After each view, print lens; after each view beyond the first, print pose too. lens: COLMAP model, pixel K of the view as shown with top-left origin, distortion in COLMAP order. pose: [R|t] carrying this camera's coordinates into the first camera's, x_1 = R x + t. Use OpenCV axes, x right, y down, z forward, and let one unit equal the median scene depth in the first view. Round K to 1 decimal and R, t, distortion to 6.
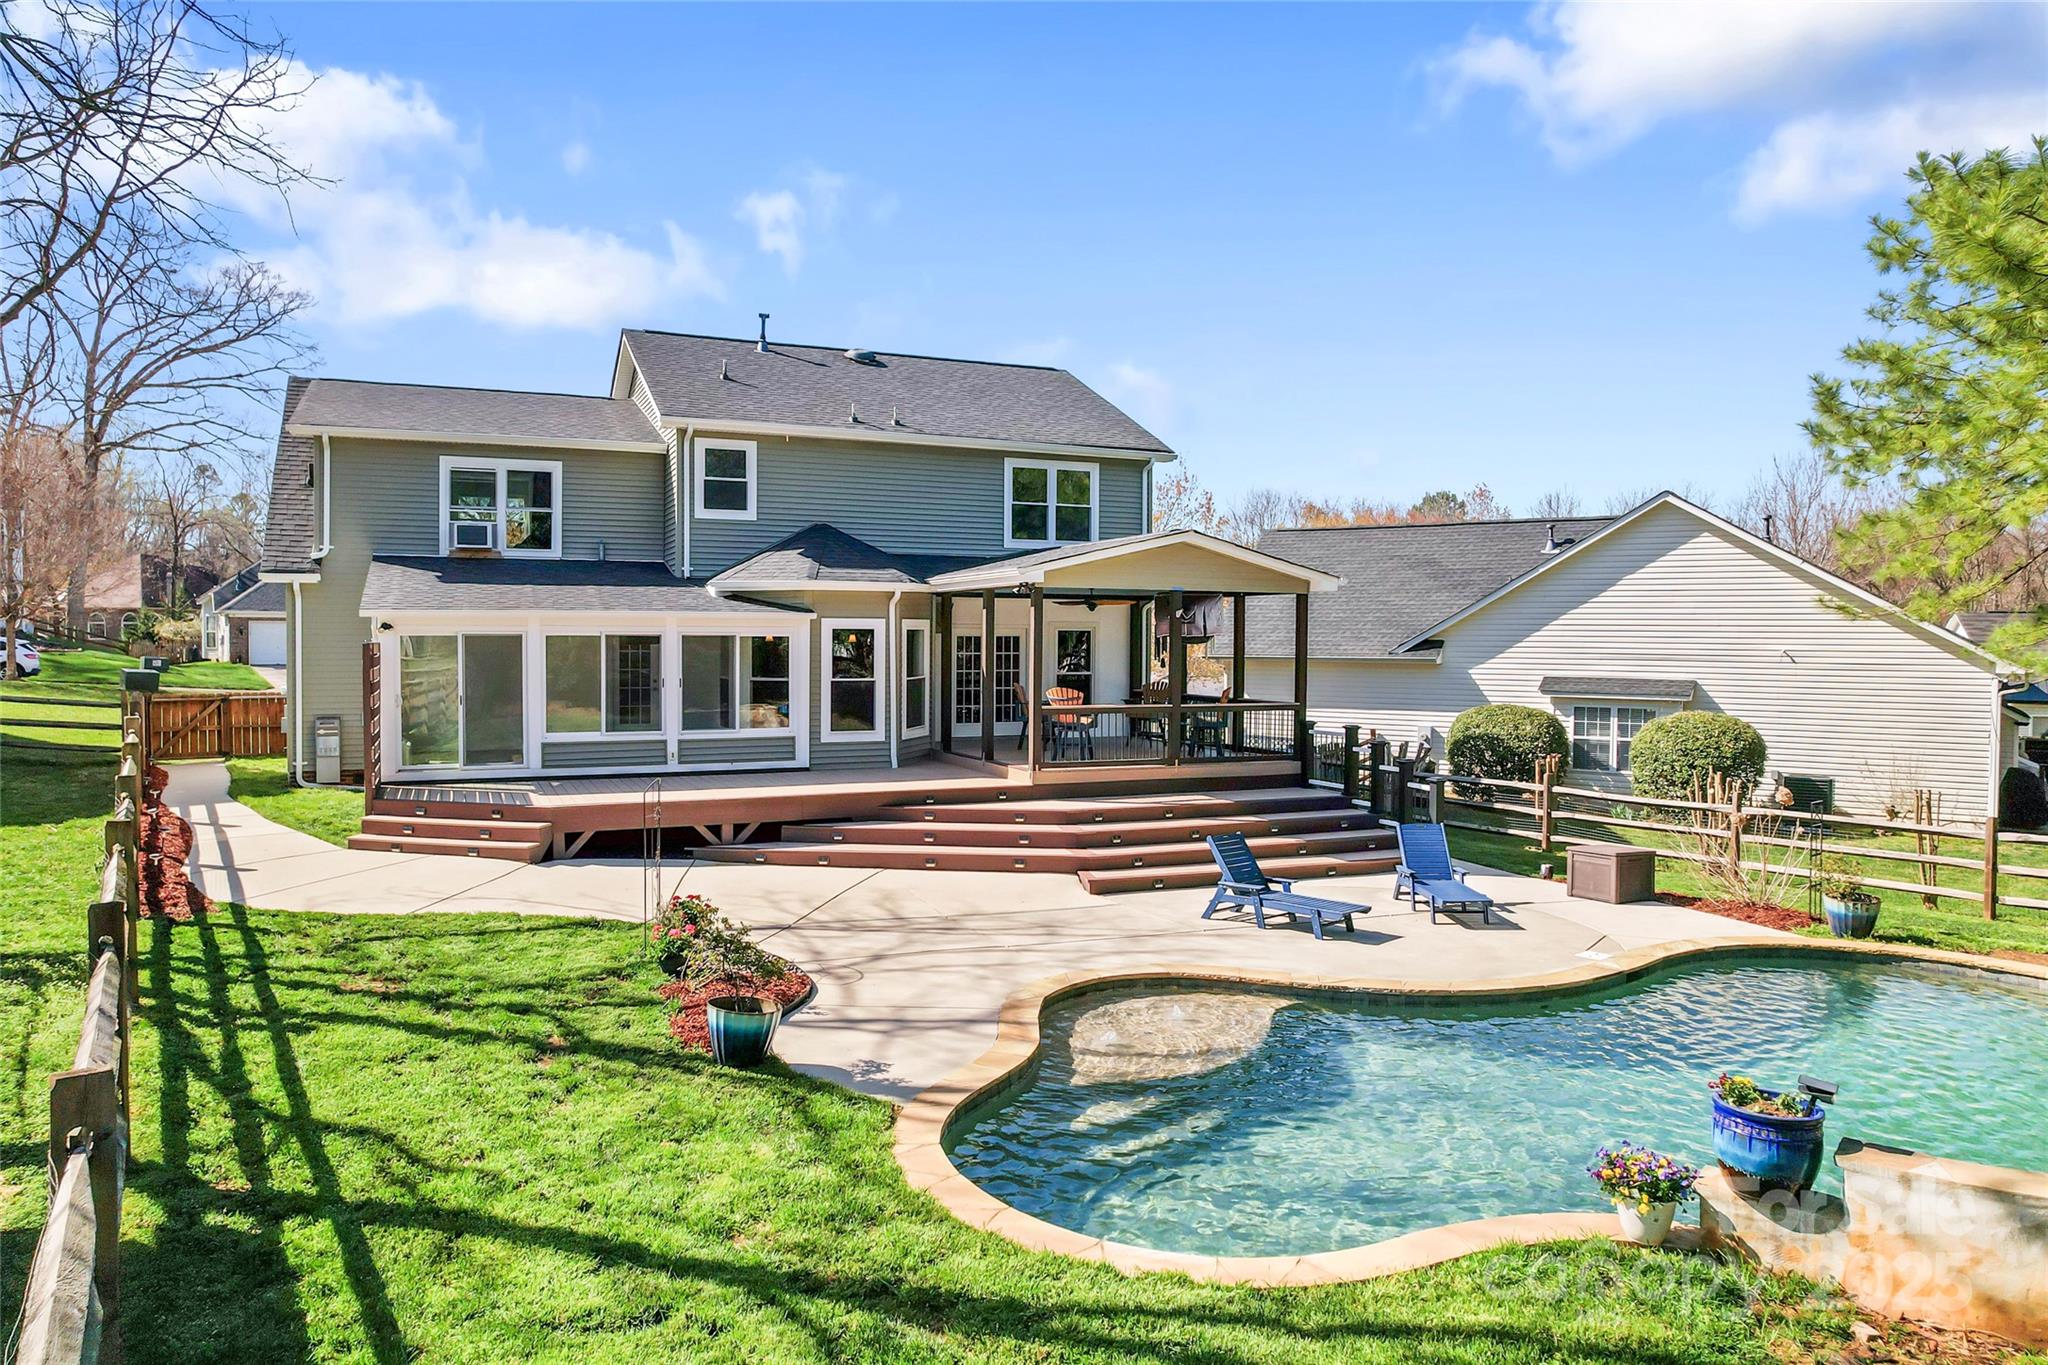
lens RADIAL K [[1279.0, 0, 1024.0], [0, 1279.0, 682.5], [0, 0, 1]] dist [-0.034108, -0.001071]
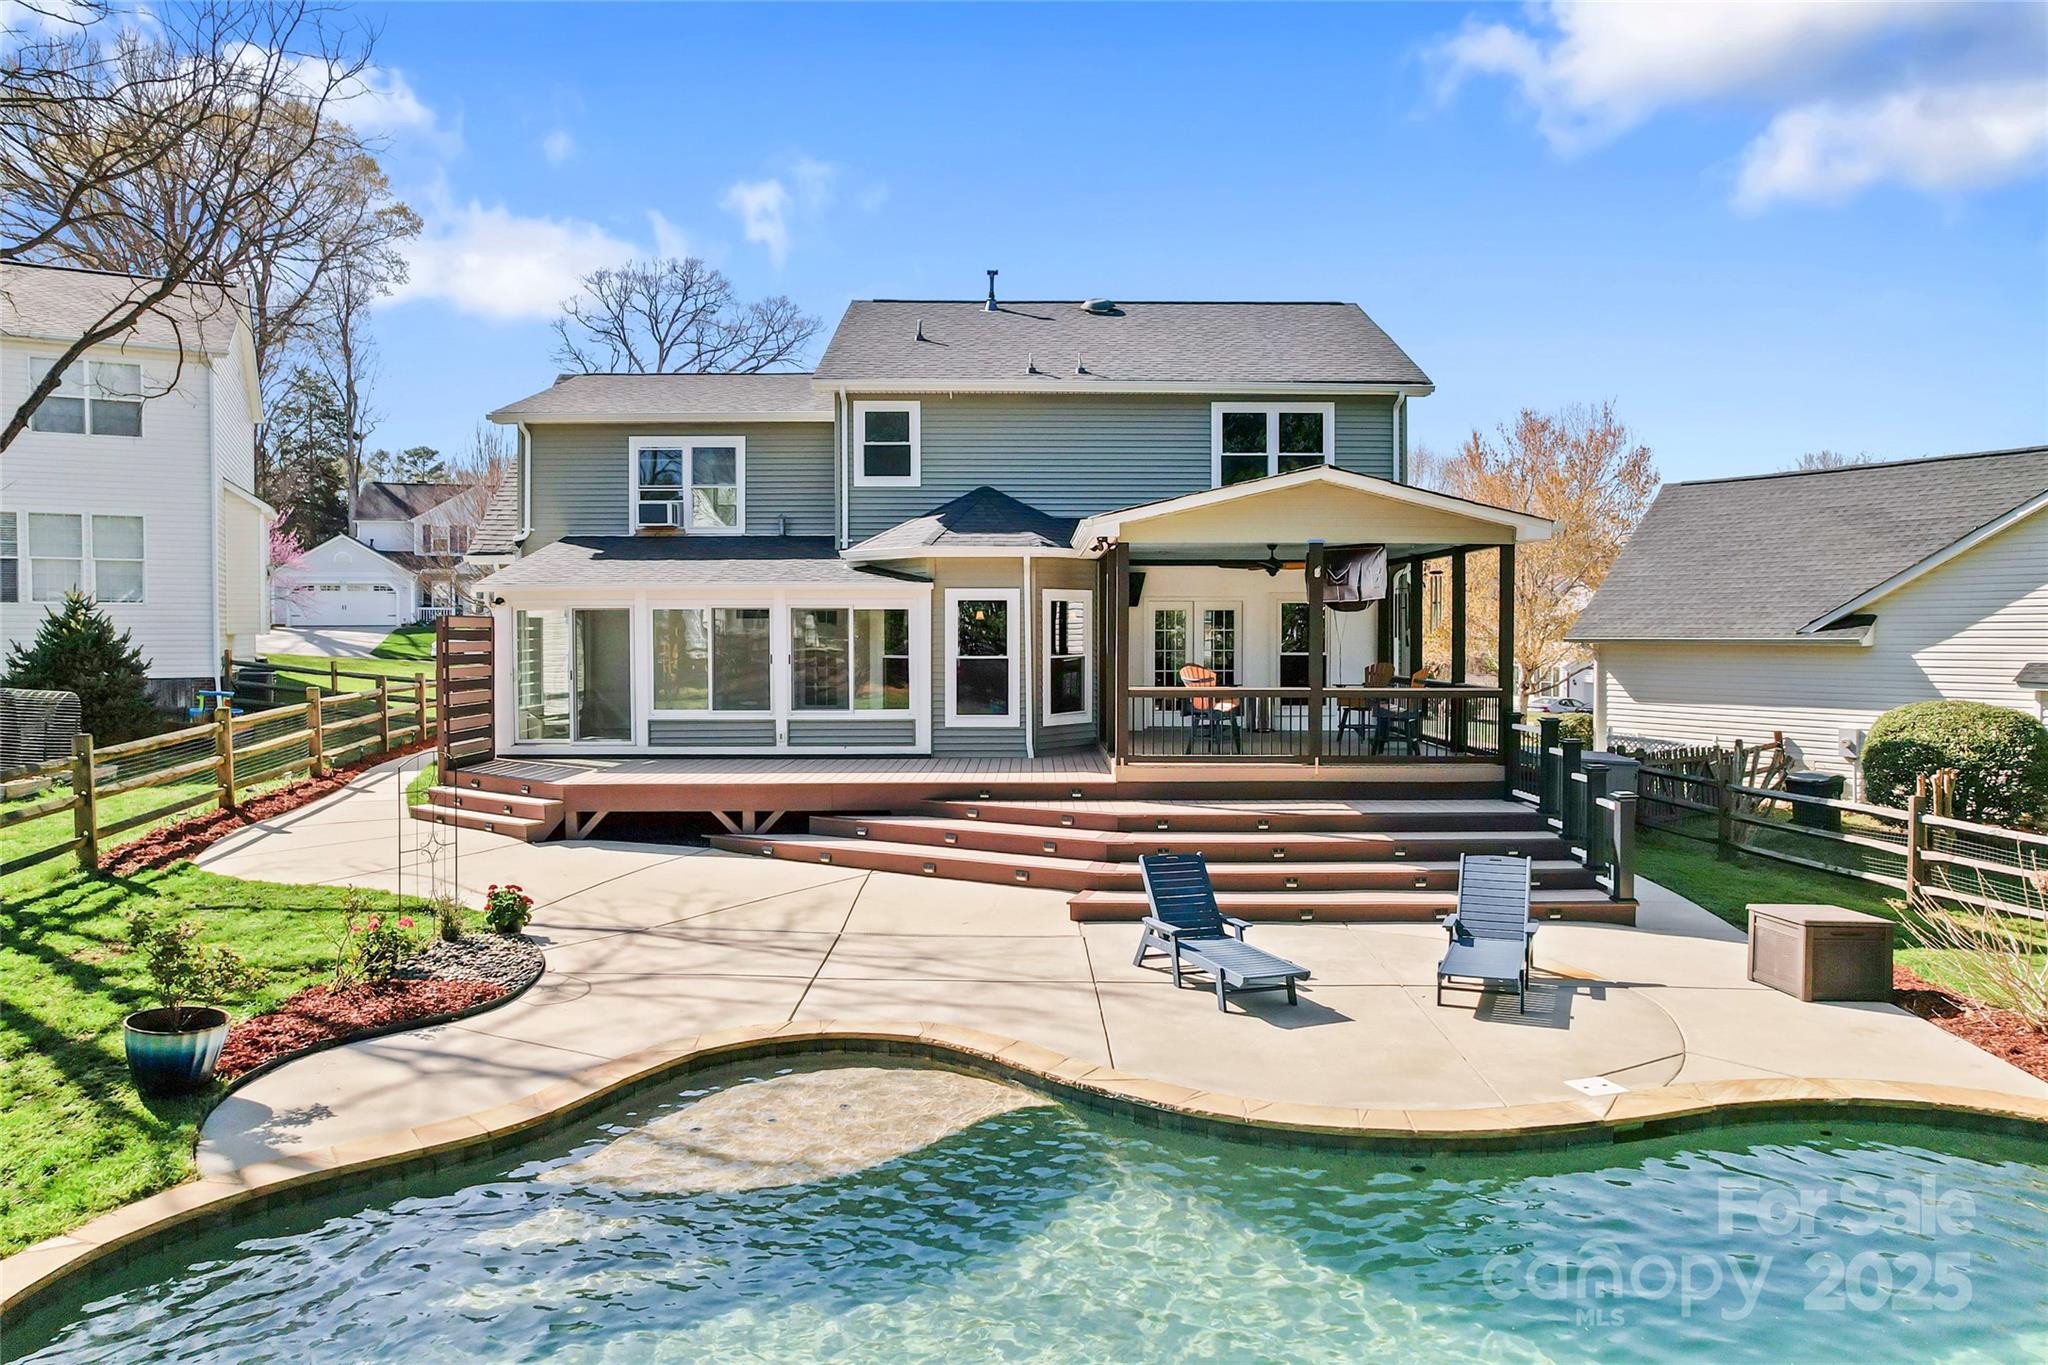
lens RADIAL K [[1295.1, 0, 1024.6], [0, 1295.1, 670.4], [0, 0, 1]] dist [-0.033279, 0.002607]
pose [[0.924511, 0.005539, -0.381115, 0.236527], [-0.007826, 0.999959, -0.004452, 0.010614], [0.381075, 0.007098, 0.924517, 0.177323]]
